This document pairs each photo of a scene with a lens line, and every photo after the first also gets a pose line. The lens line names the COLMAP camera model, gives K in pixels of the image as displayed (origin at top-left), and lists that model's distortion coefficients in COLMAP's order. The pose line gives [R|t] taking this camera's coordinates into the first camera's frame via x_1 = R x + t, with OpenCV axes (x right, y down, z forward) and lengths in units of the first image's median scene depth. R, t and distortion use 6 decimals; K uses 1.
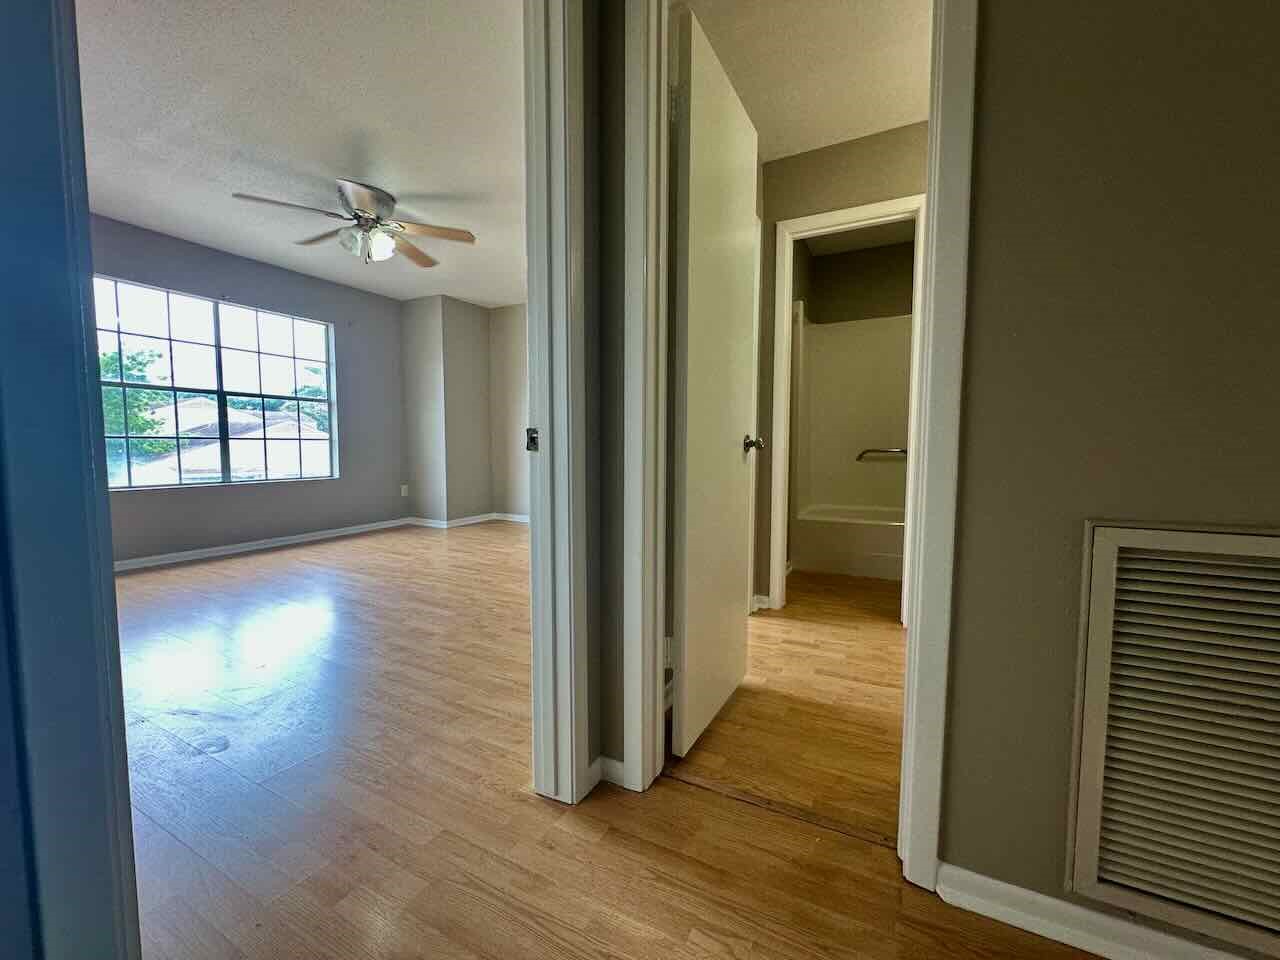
lens RADIAL K [[512.0, 0, 643.3], [0, 512.0, 477.1], [0, 0, 1]] dist [-0.000381, -0.000431]
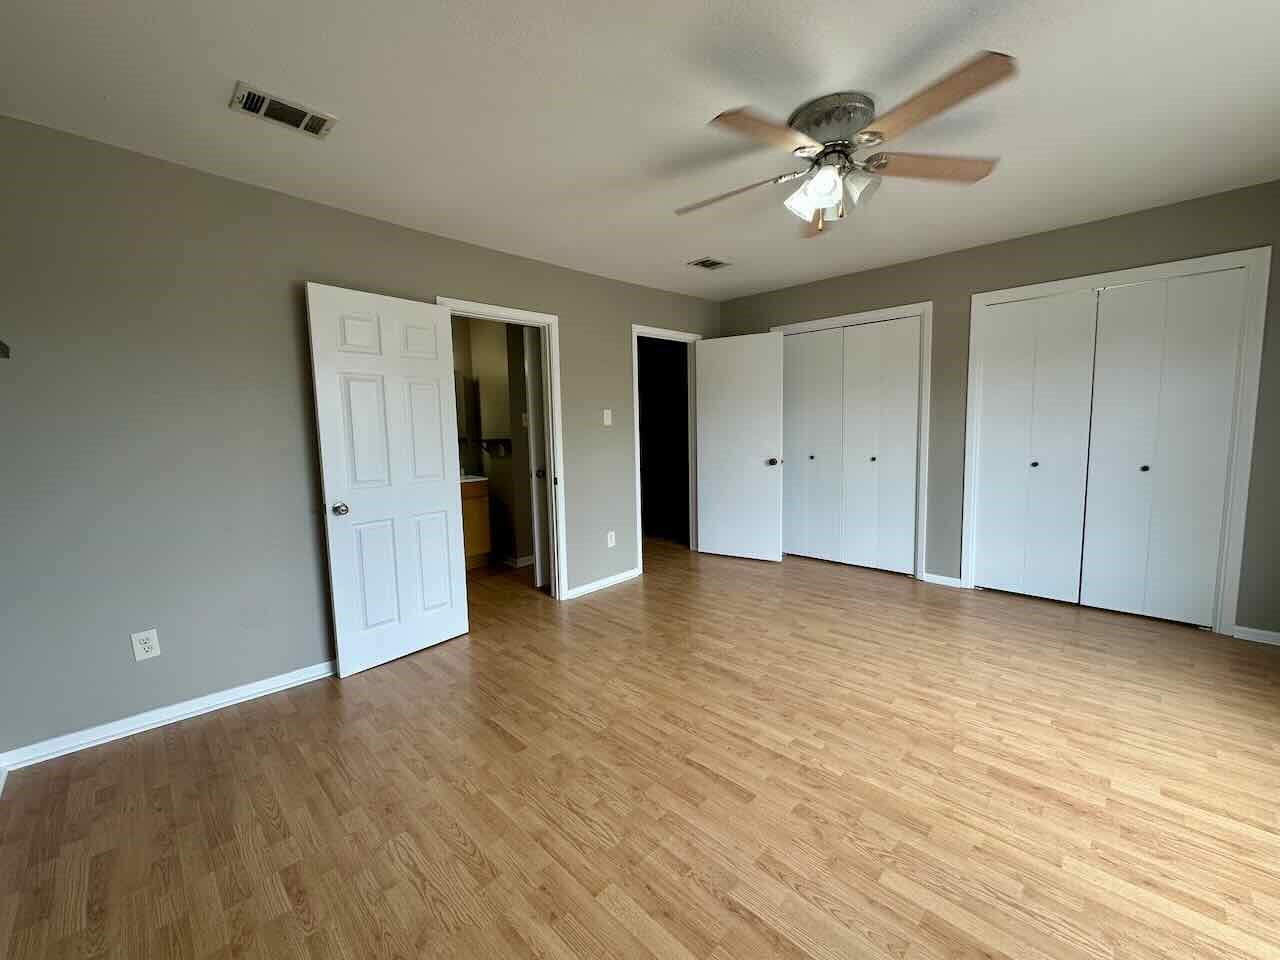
lens RADIAL K [[512.0, 0, 643.3], [0, 512.0, 476.8], [0, 0, 1]] dist [-0.000381, -0.000431]
pose [[-0.956327, -0.009220, 0.292152, -0.371437], [0.040774, 0.985522, 0.164573, -0.169542], [-0.289440, 0.169298, -0.942106, 1.262898]]
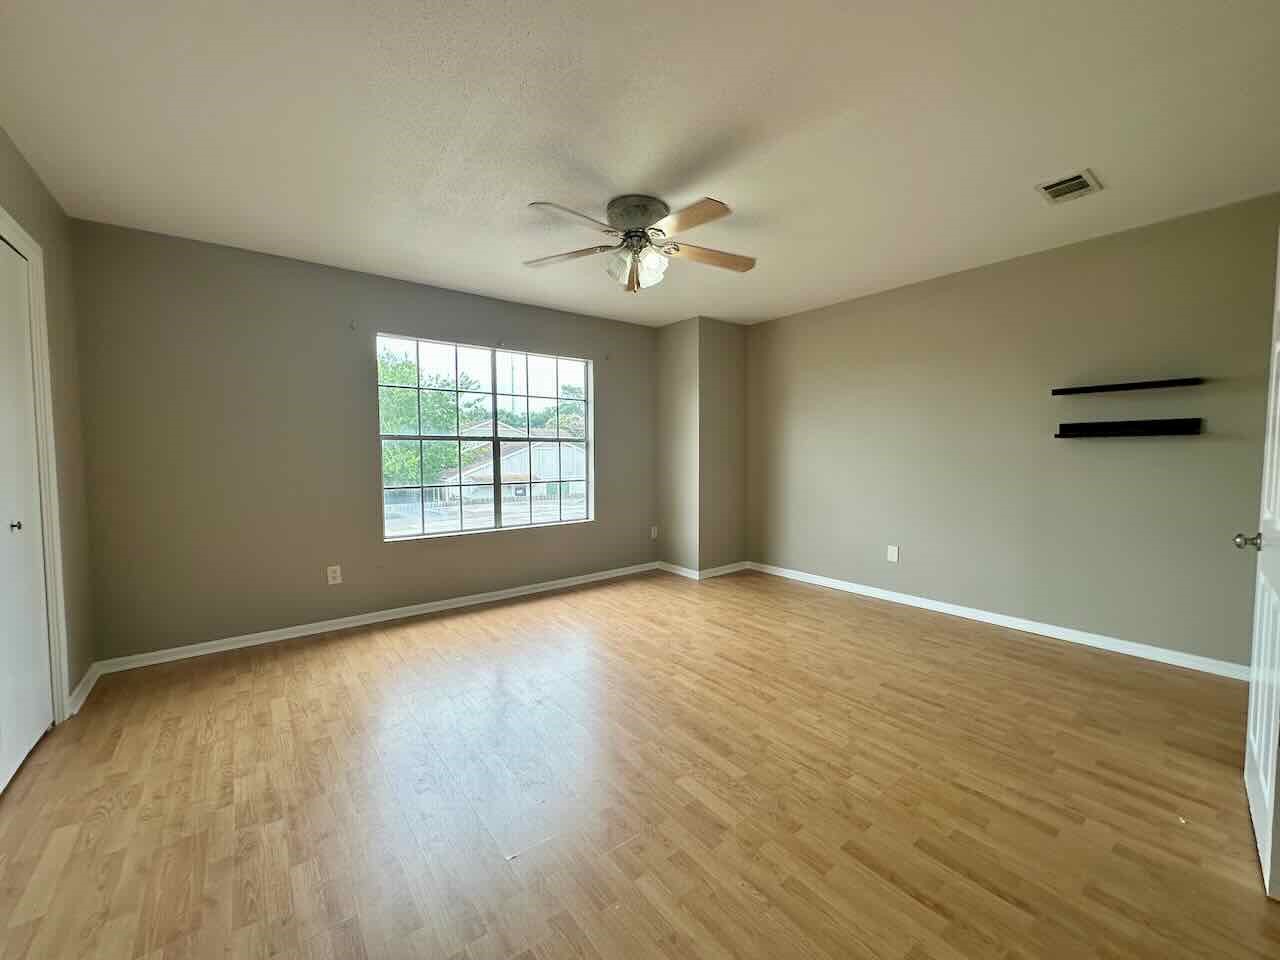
lens RADIAL K [[512.0, 0, 643.1], [0, 512.0, 478.6], [0, 0, 1]] dist [-0.000381, -0.000431]
pose [[0.910280, 0.017322, -0.413630, -0.136829], [-0.020737, 0.999778, -0.003767, -0.086273], [0.413473, 0.012006, 0.910437, 0.195184]]
